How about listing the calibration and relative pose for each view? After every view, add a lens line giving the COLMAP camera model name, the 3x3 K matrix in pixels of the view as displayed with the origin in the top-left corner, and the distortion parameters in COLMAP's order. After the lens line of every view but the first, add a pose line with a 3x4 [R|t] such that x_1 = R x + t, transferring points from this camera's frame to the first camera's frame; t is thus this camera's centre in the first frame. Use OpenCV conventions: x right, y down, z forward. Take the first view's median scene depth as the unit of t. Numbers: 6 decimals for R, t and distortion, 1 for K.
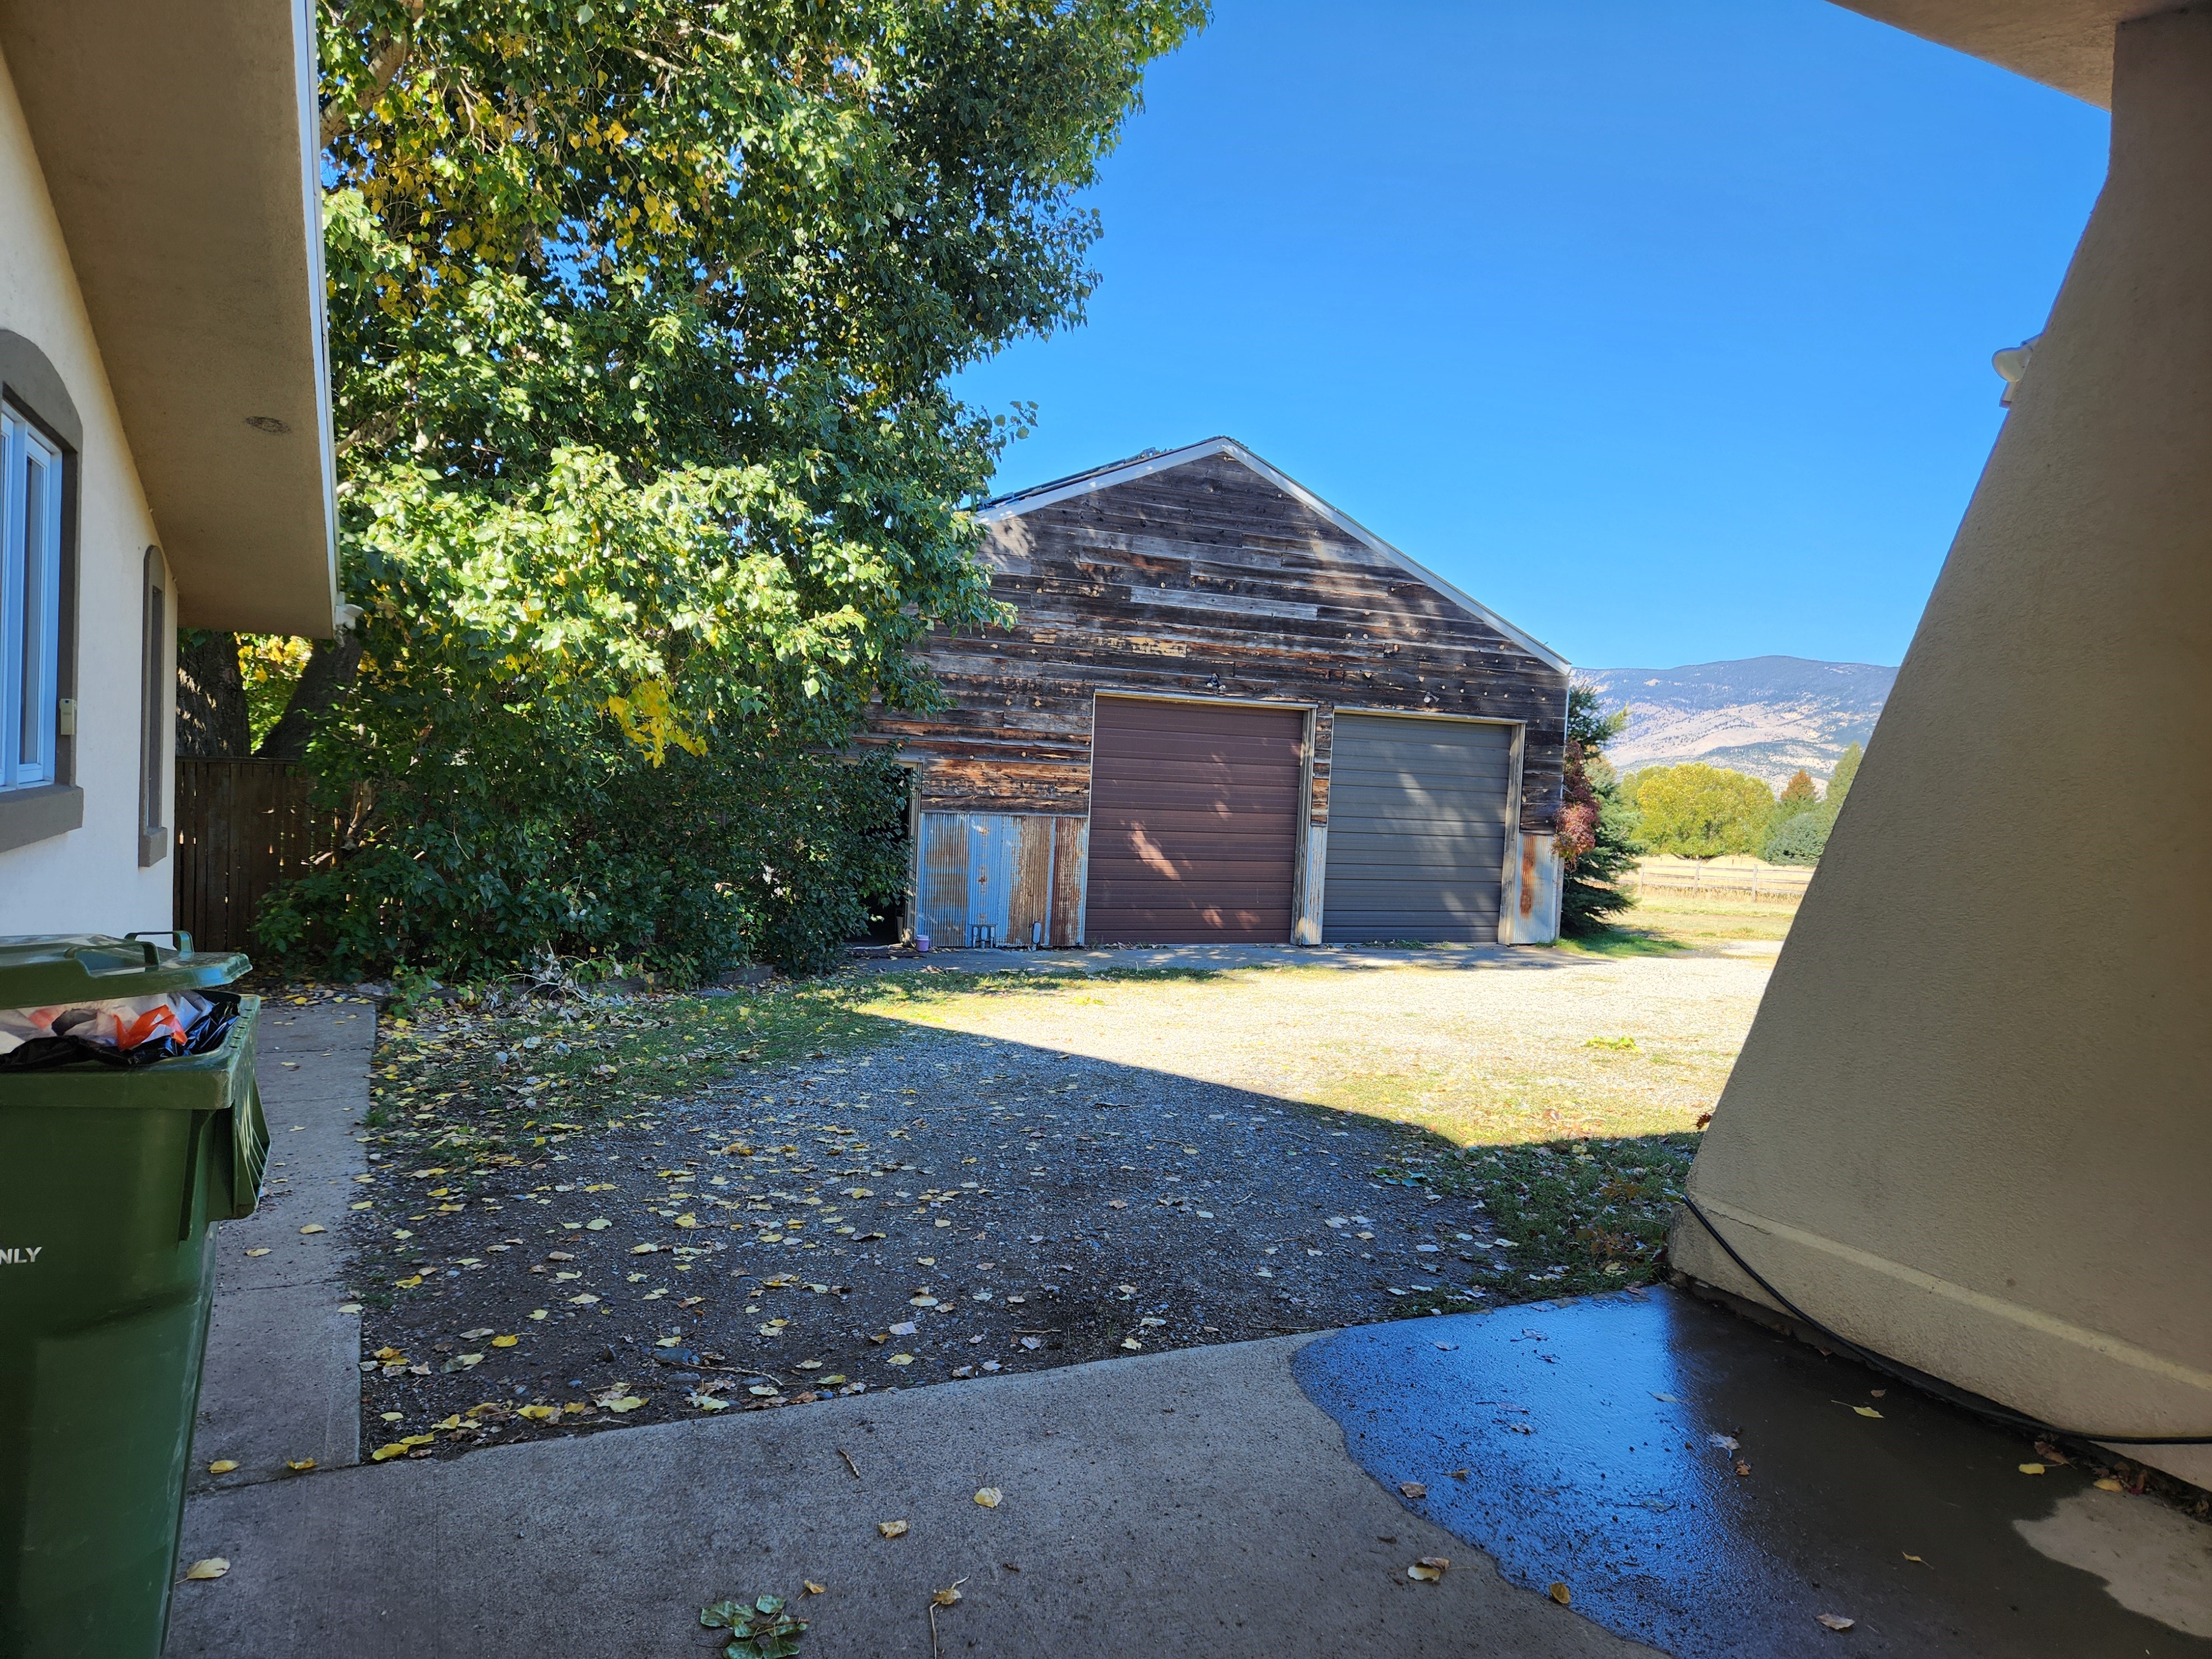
lens RADIAL K [[1489.5, 0, 1117.4], [0, 1489.5, 837.3], [0, 0, 1]] dist [0.058490, -0.056038]
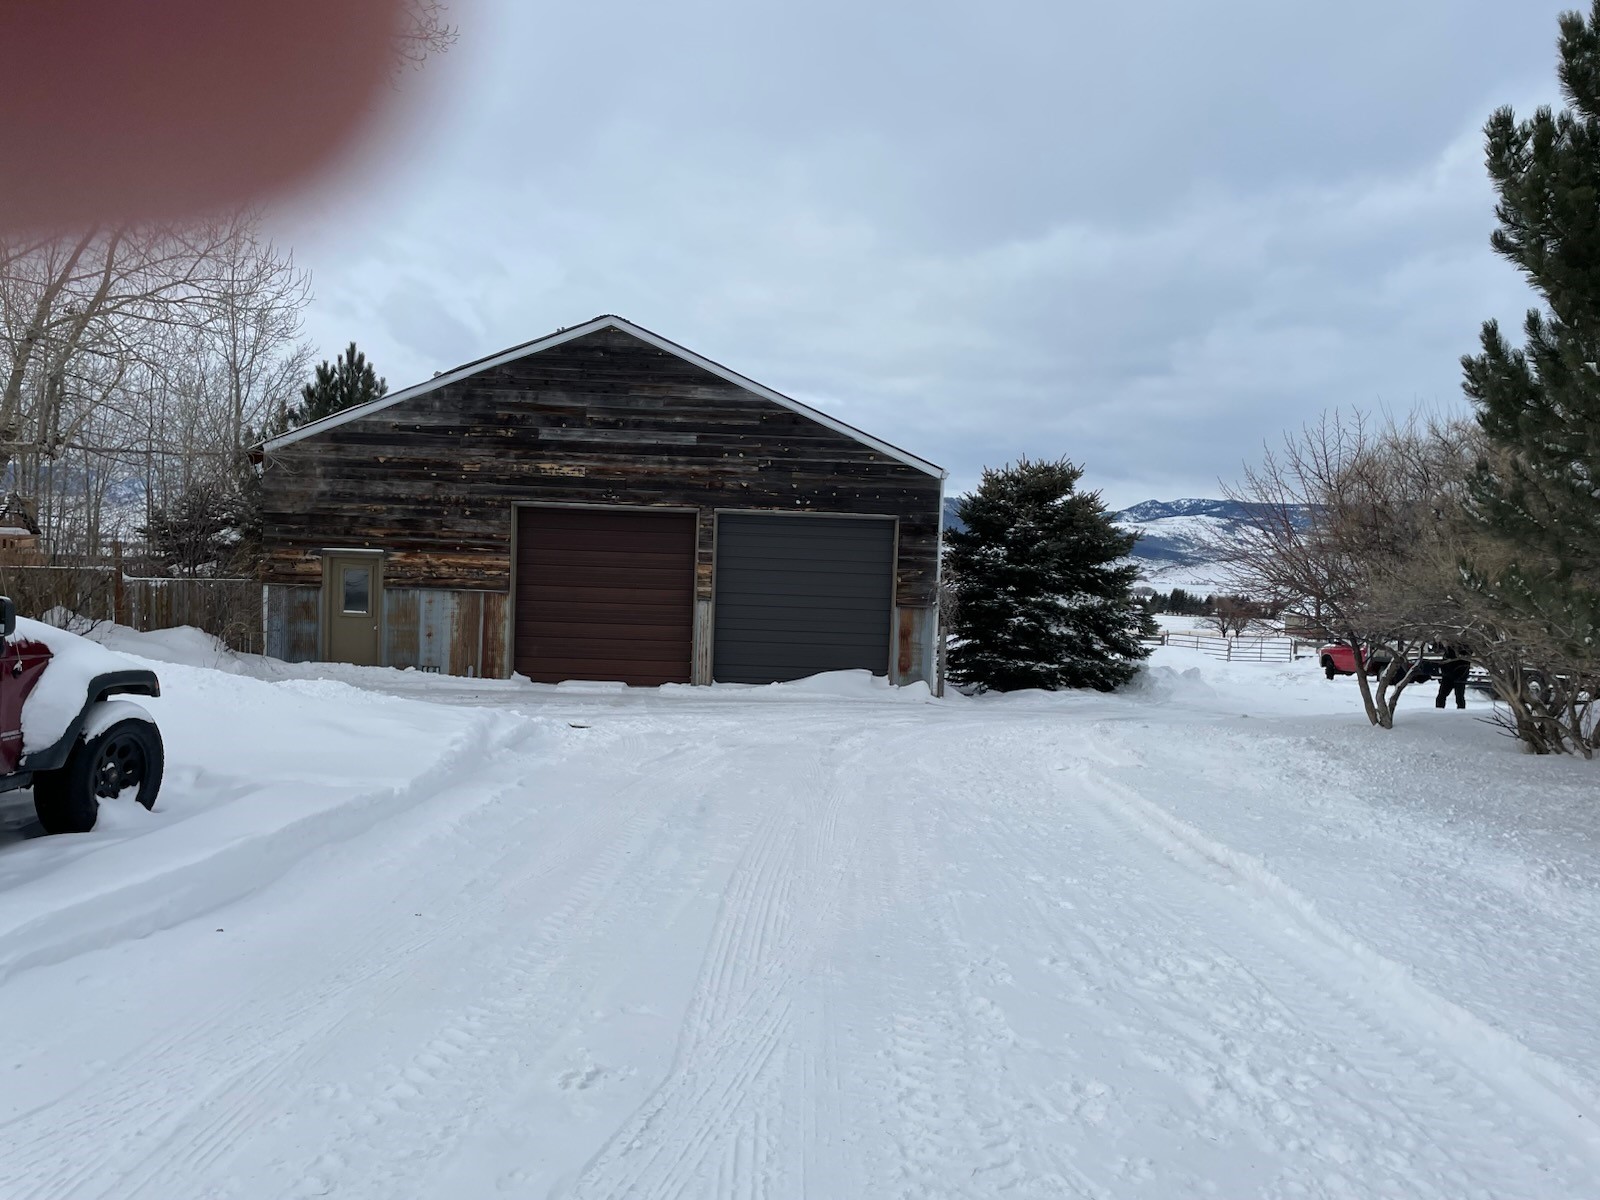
lens RADIAL K [[1077.4, 0, 811.5], [0, 1077.4, 606.3], [0, 0, 1]] dist [0.058490, -0.056038]
pose [[0.907520, 0.002208, -0.420004, 0.645719], [-0.010722, 0.999782, -0.017911, 0.014367], [0.419873, 0.020757, 0.907346, 0.180743]]
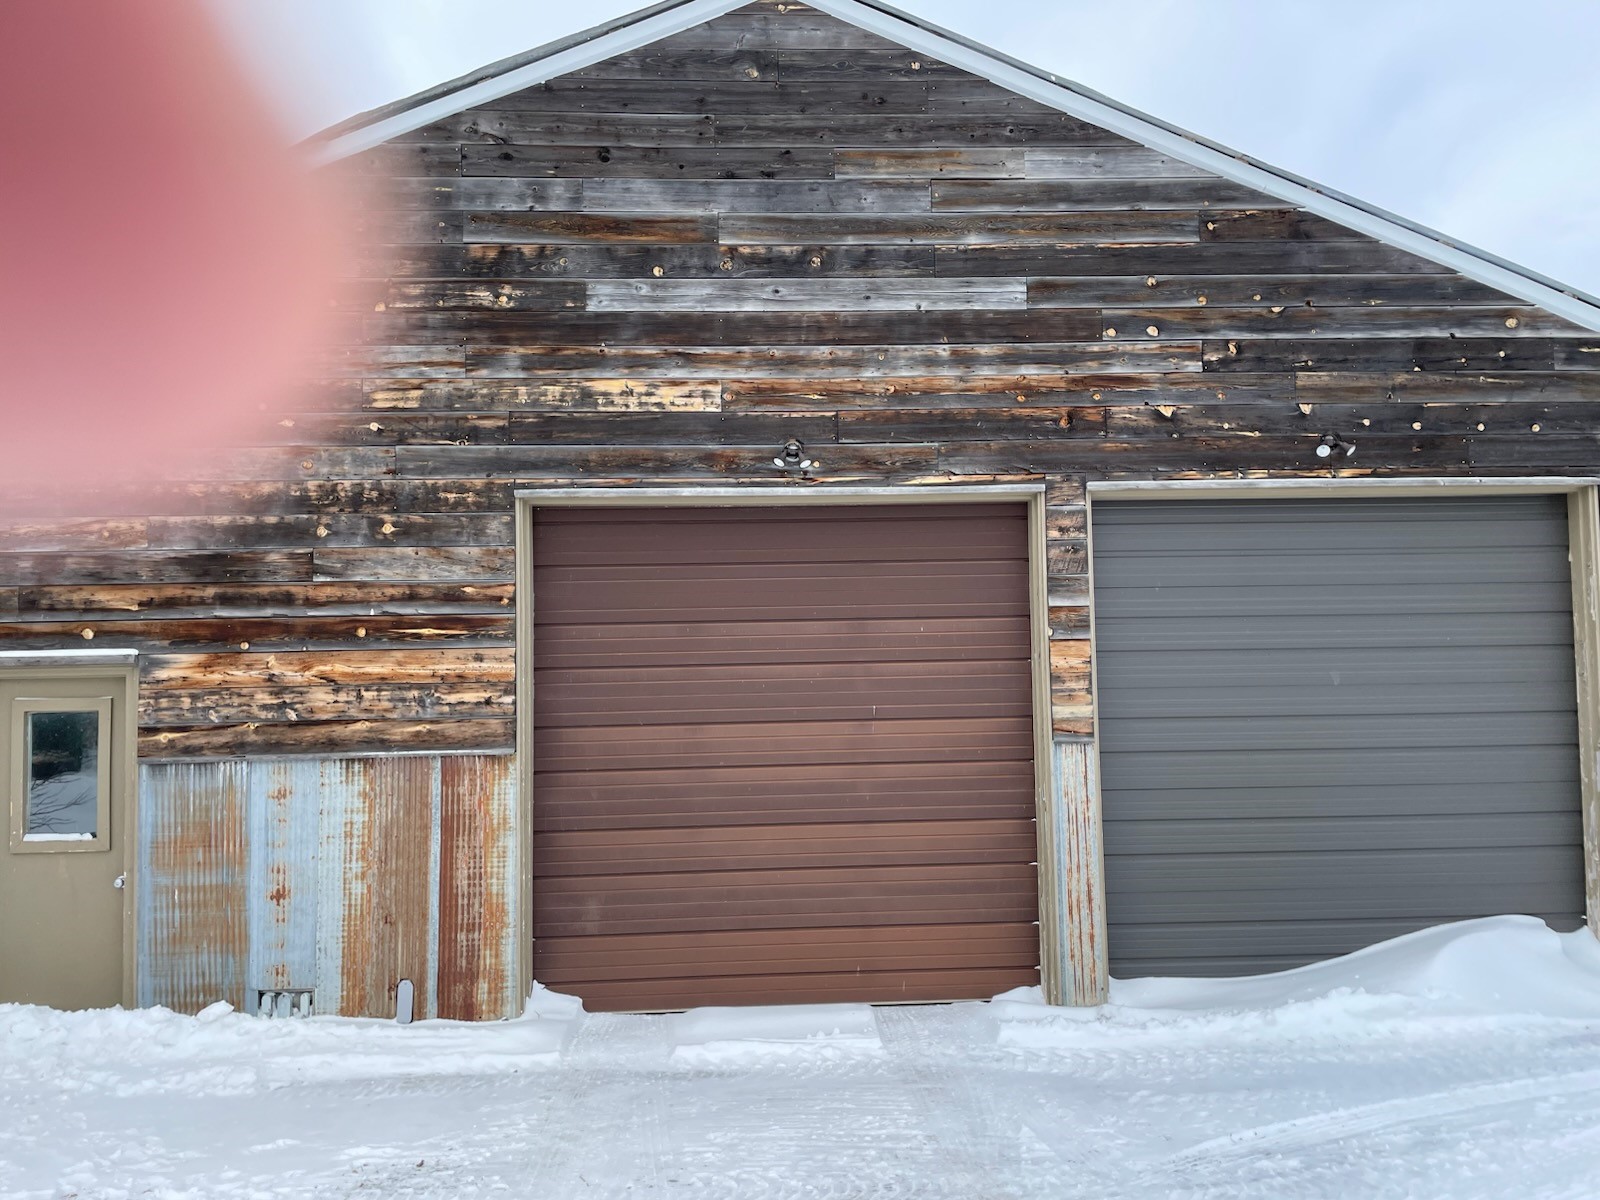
lens RADIAL K [[1077.4, 0, 806.0], [0, 1077.4, 602.9], [0, 0, 1]] dist [0.058490, -0.056038]
pose [[0.918749, -0.084429, -0.385710, 0.199124], [0.044868, 0.992867, -0.110459, -0.018019], [0.392285, 0.084178, 0.915984, 0.681647]]
